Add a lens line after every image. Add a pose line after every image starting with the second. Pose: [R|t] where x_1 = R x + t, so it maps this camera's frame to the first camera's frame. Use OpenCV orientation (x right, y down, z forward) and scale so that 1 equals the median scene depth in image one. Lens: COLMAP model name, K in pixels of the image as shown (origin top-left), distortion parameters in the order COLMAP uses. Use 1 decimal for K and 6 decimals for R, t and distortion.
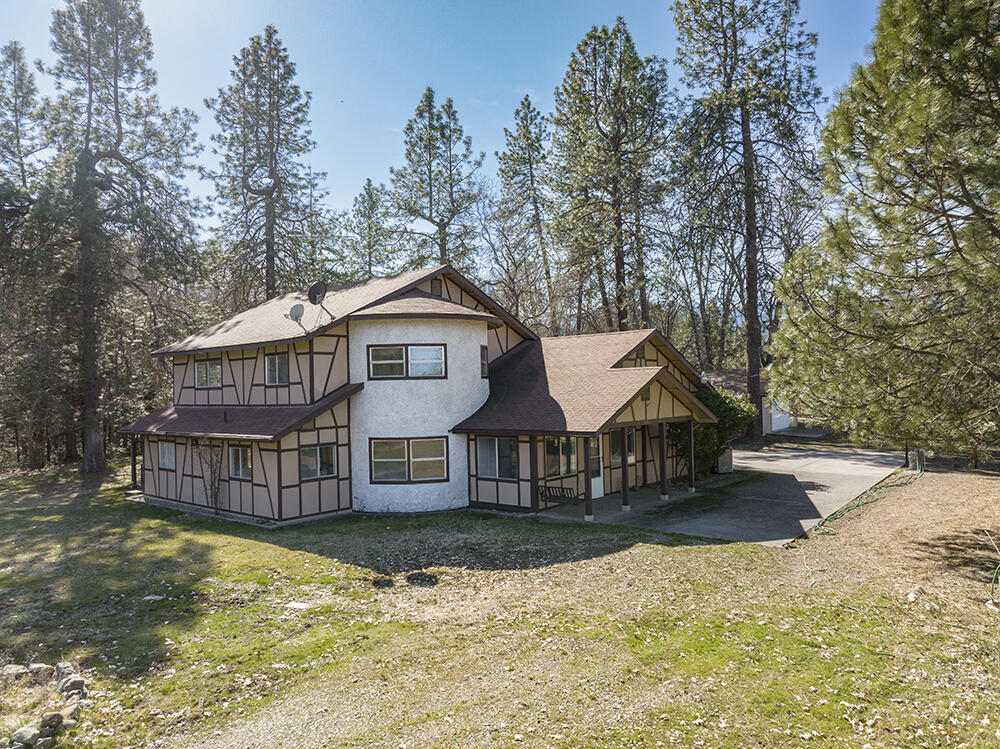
lens RADIAL K [[724.3, 0, 500.0], [0, 724.3, 374.5], [0, 0, 1]] dist [-0.011687, 0.001007]
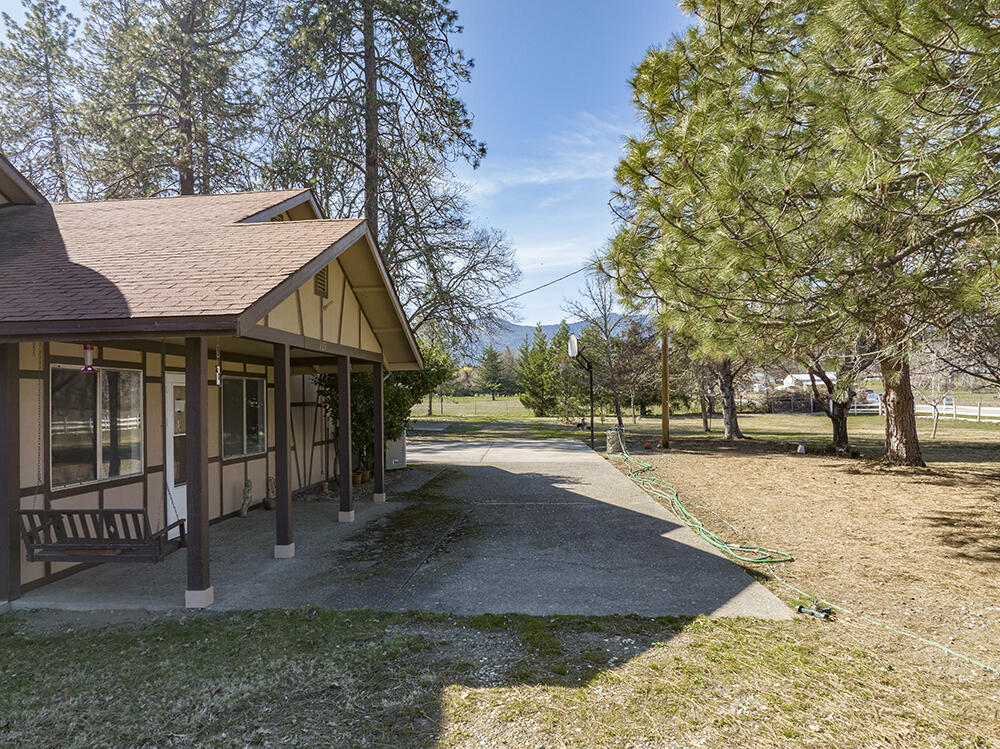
lens RADIAL K [[724.3, 0, 500.0], [0, 724.3, 374.5], [0, 0, 1]] dist [-0.011687, 0.001007]
pose [[0.823173, 0.020788, 0.567410, 0.041438], [-0.005625, 0.999579, -0.028460, 0.091316], [-0.567763, 0.020236, 0.822943, 0.558770]]
